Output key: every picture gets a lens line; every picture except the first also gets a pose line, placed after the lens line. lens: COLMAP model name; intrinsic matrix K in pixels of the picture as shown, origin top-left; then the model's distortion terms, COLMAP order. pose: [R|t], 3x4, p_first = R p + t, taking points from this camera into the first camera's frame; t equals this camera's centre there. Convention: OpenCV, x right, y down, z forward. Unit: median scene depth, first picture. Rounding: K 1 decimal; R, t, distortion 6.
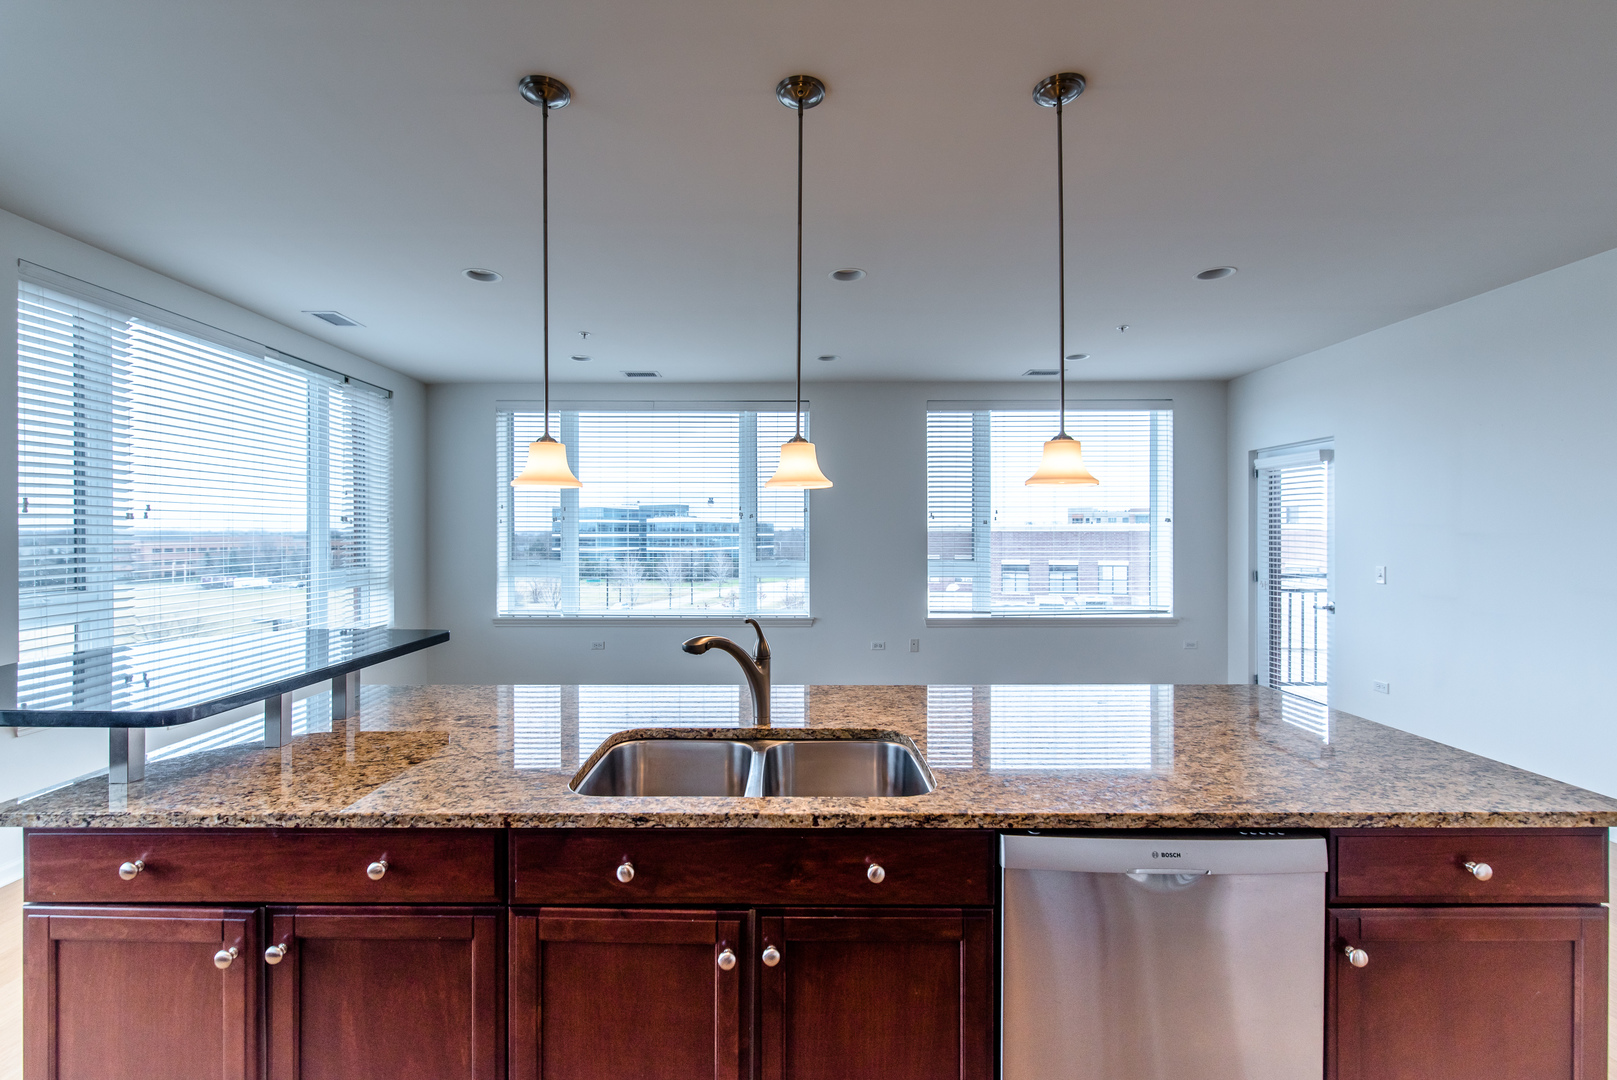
lens RADIAL K [[694.8, 0, 793.4], [0, 694.8, 541.1], [0, 0, 1]] dist [0.000895, -0.000051]
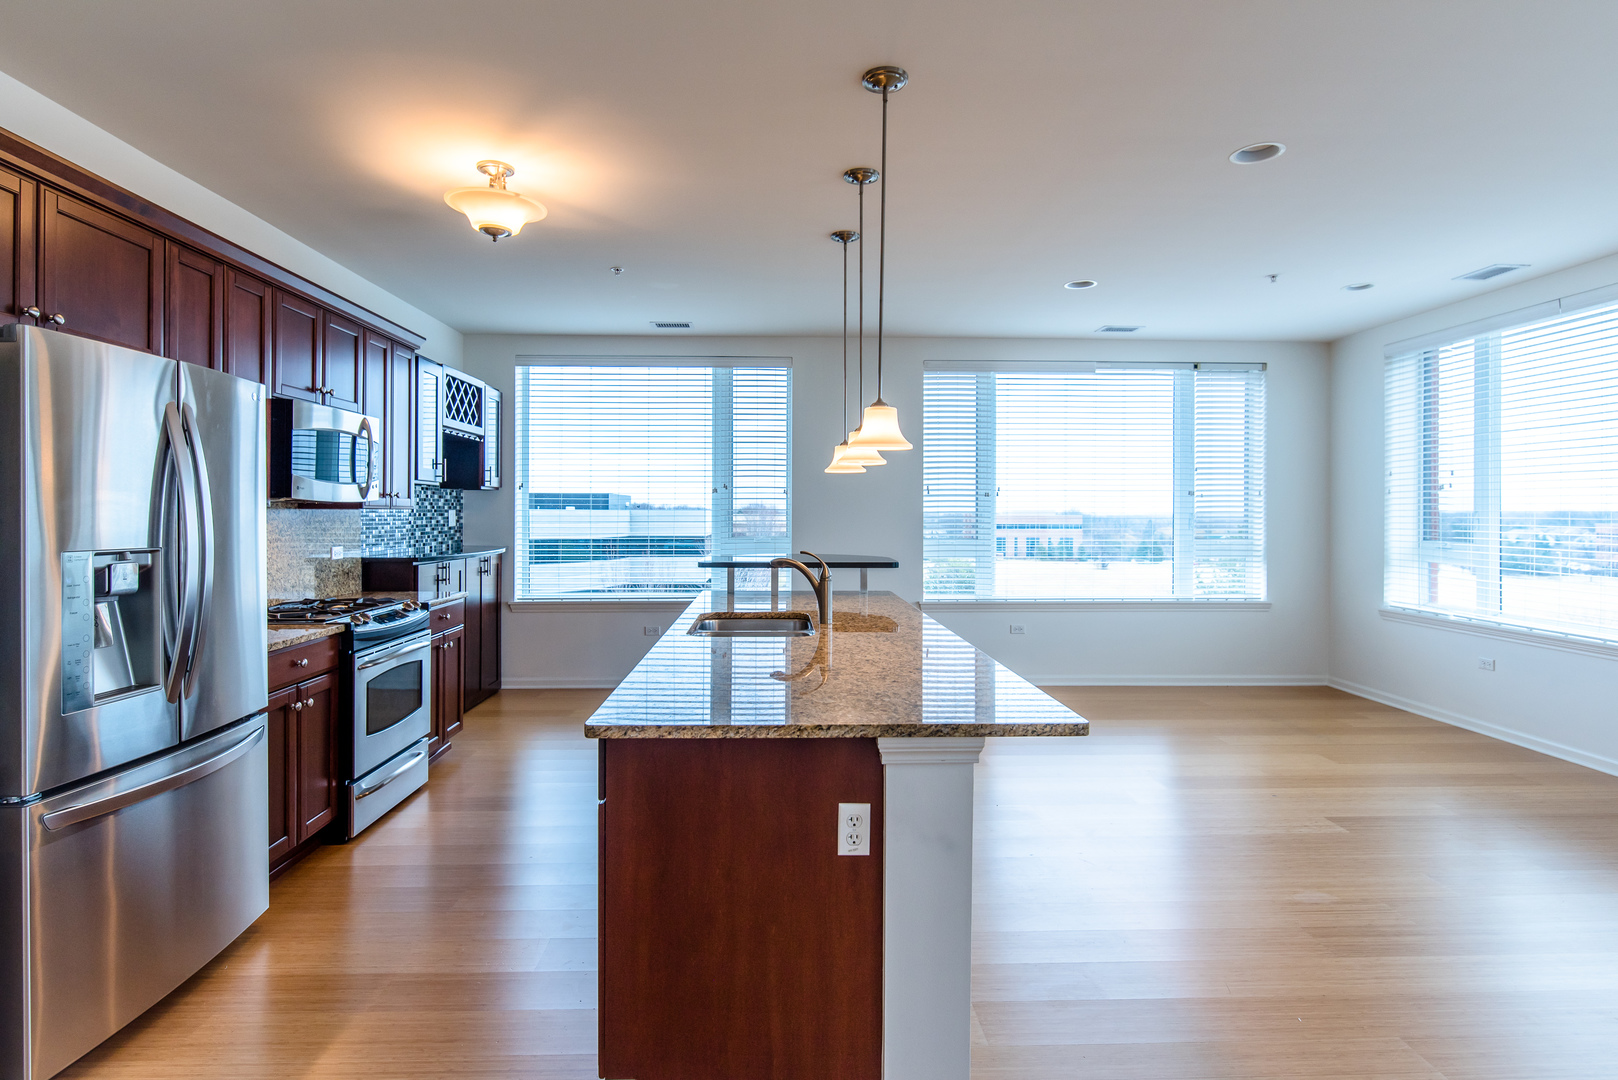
lens RADIAL K [[851.4, 0, 804.3], [0, 851.4, 519.1], [0, 0, 1]] dist [-0.004894, -0.000503]
pose [[0.032054, 0.008791, -0.999447, 0.685437], [-0.016020, 0.999837, 0.008280, 0.007825], [0.999358, 0.015745, 0.032189, 0.339588]]
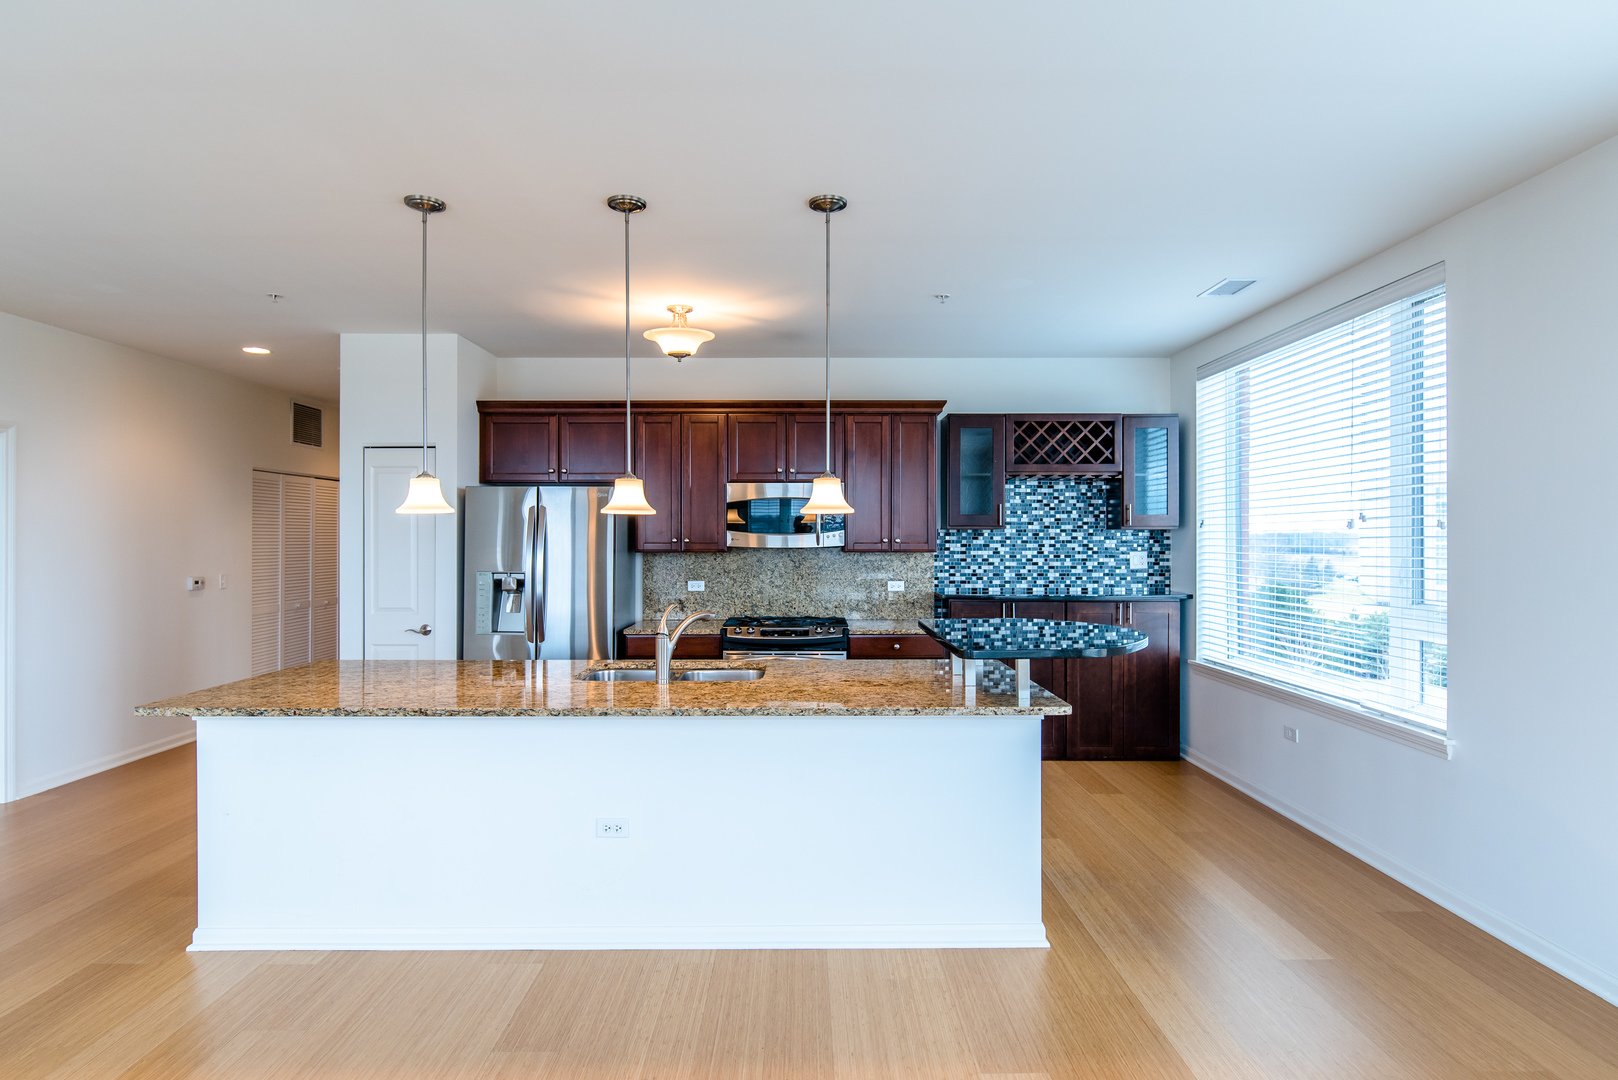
lens RADIAL K [[851.4, 0, 811.0], [0, 851.4, 533.6], [0, 0, 1]] dist [-0.004894, -0.000503]
pose [[-0.999993, 0.001249, 0.003383, -0.133923], [0.001275, 0.999970, 0.007658, -0.021271], [-0.003373, 0.007663, -0.999965, 1.035697]]
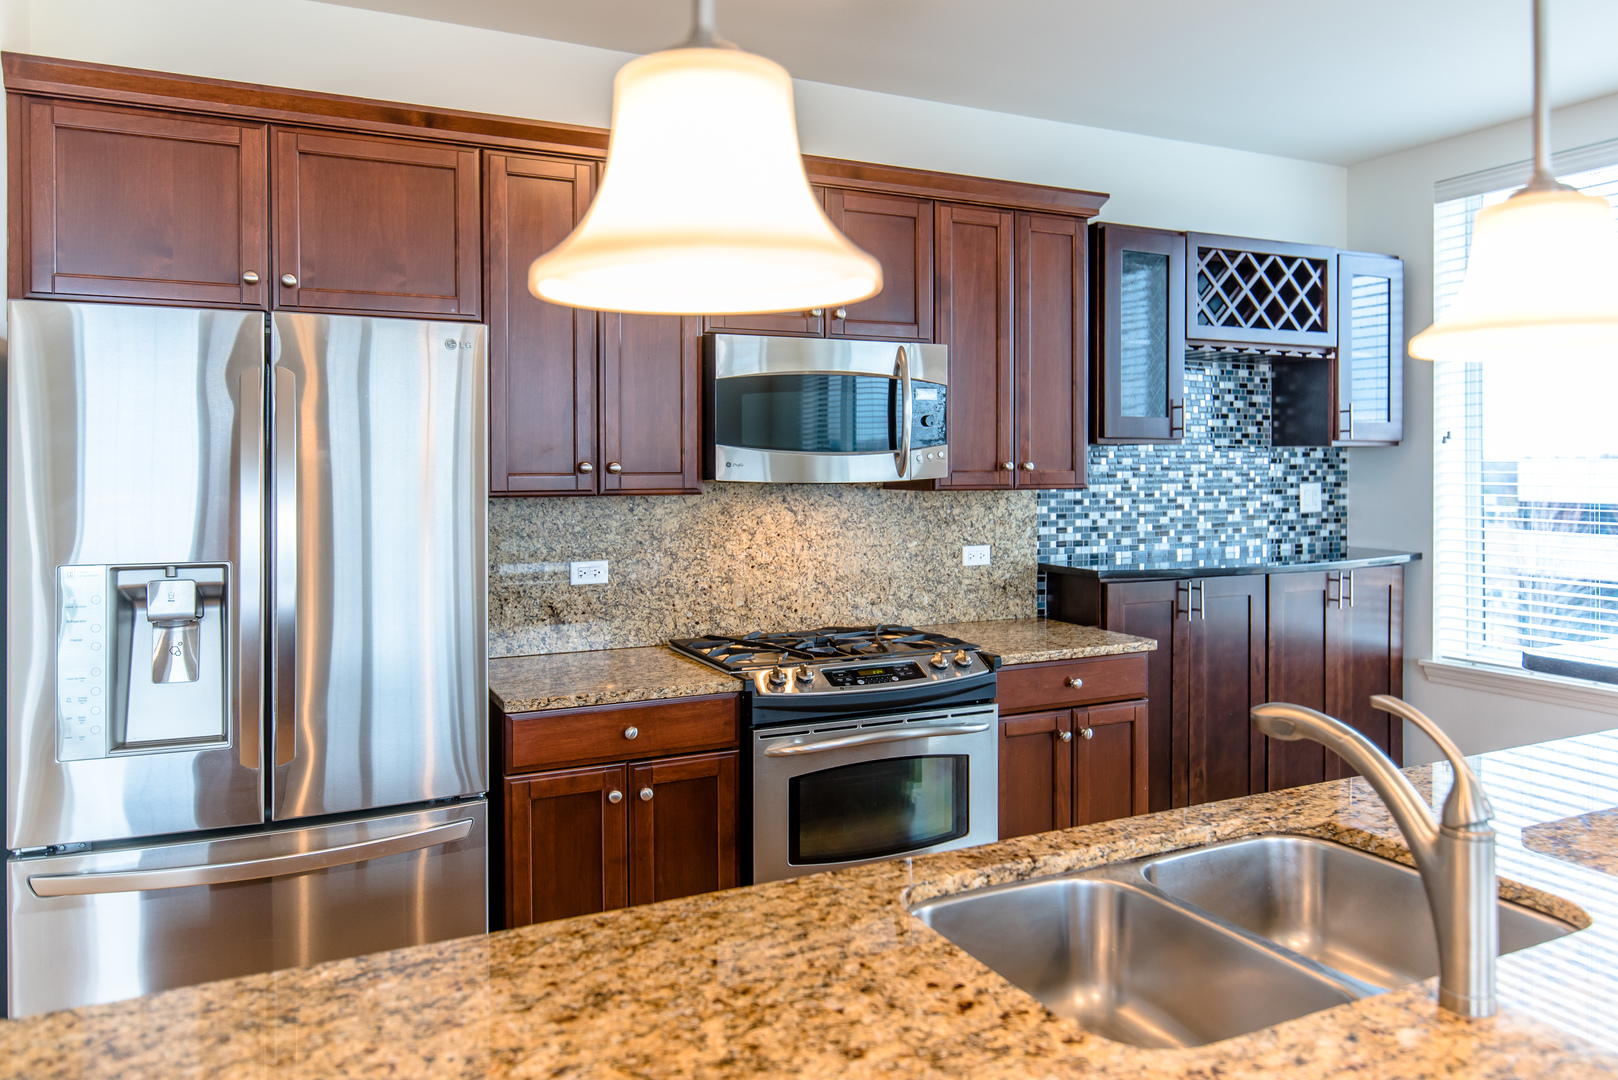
lens RADIAL K [[1132.0, 0, 810.8], [0, 1132.0, 472.3], [0, 0, 1]] dist [0.003649, -0.004029]
pose [[-0.900660, 0.006462, -0.434477, 0.202404], [-0.002037, 0.999816, 0.019091, -0.013401], [0.434520, 0.018080, -0.900481, 0.529637]]
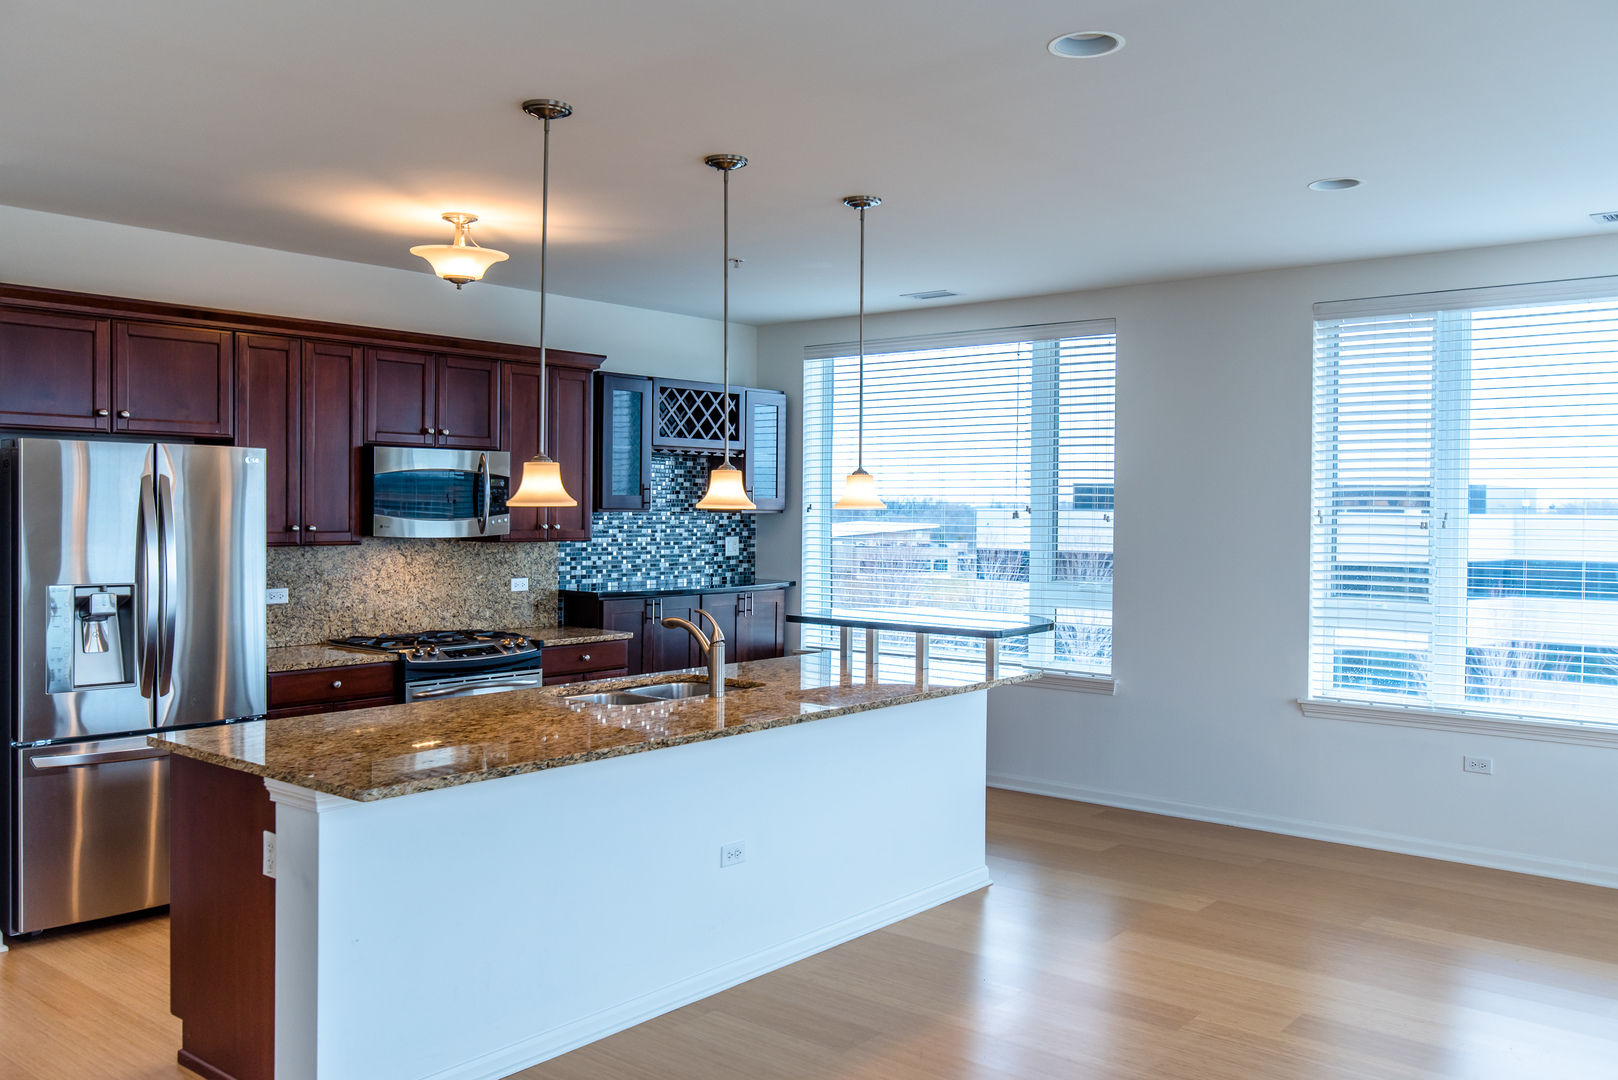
lens RADIAL K [[1348.1, 0, 799.6], [0, 1348.1, 534.6], [0, 0, 1]] dist [-0.005927, 0.007414]
pose [[-0.647373, 0.010614, -0.762100, 0.656238], [-0.017982, 0.999412, 0.029195, -0.040855], [0.761961, 0.032604, -0.646801, 1.023558]]
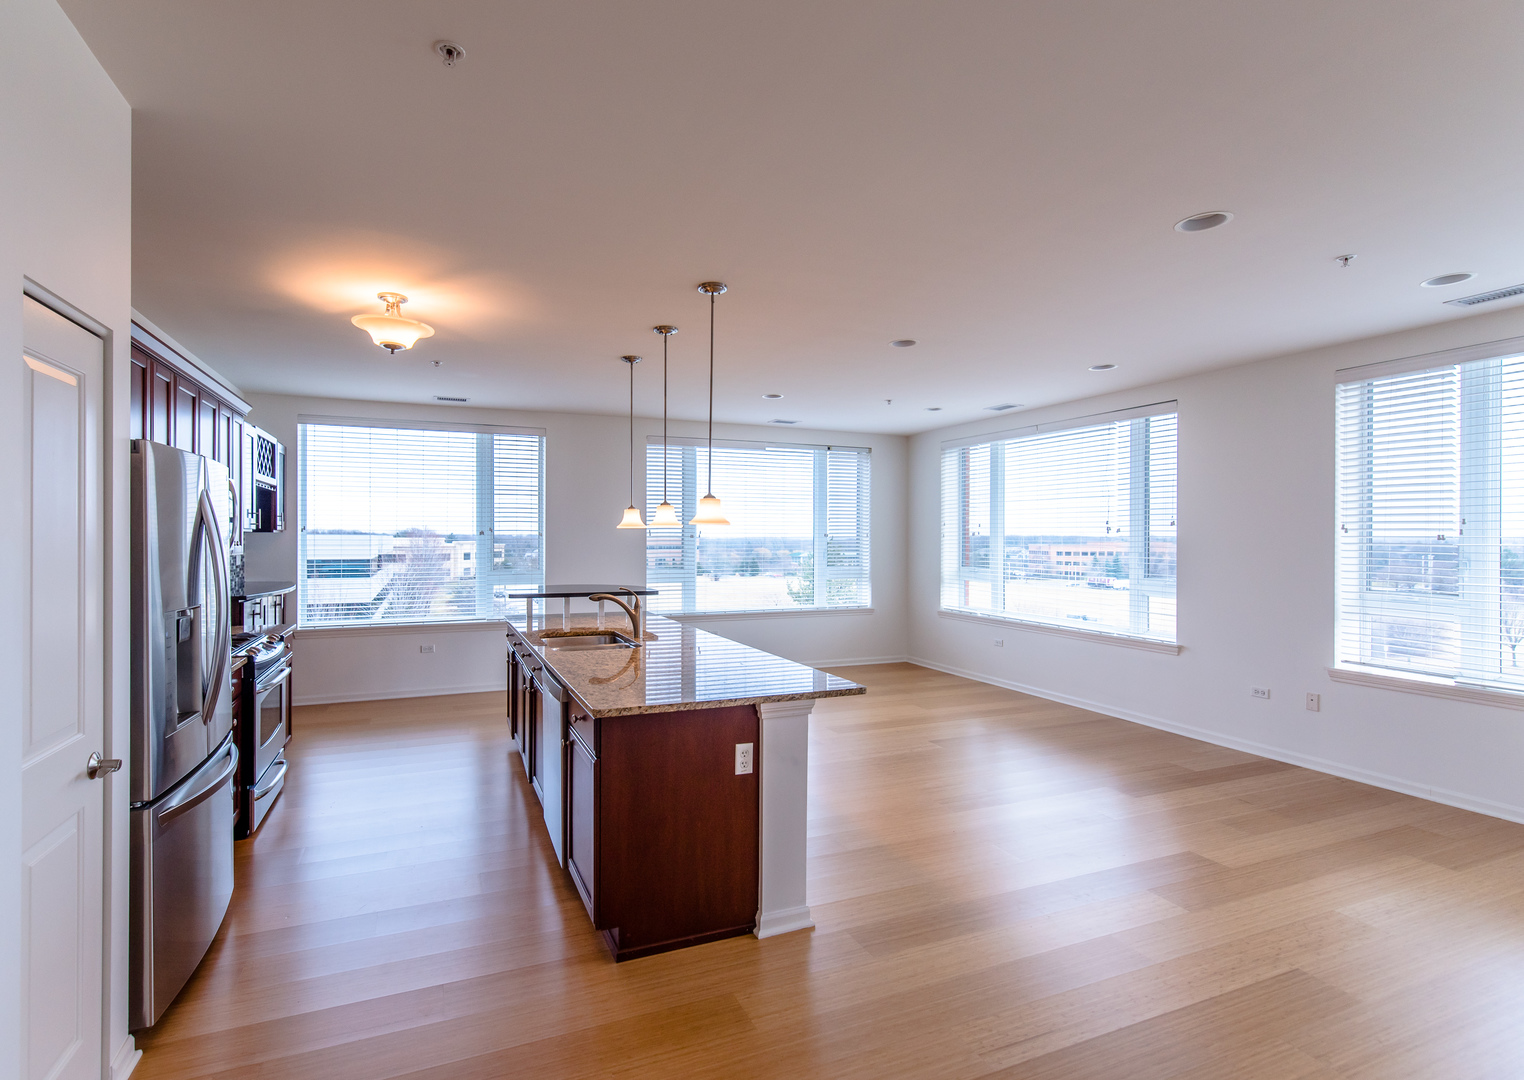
lens RADIAL K [[723.6, 0, 721.2], [0, 723.6, 542.0], [0, 0, 1]] dist [-0.001034, -0.000564]
pose [[0.373120, 0.008174, -0.927747, 0.812785], [-0.014589, 0.999889, 0.002942, -0.017973], [0.927668, 0.012437, 0.373198, 0.151841]]
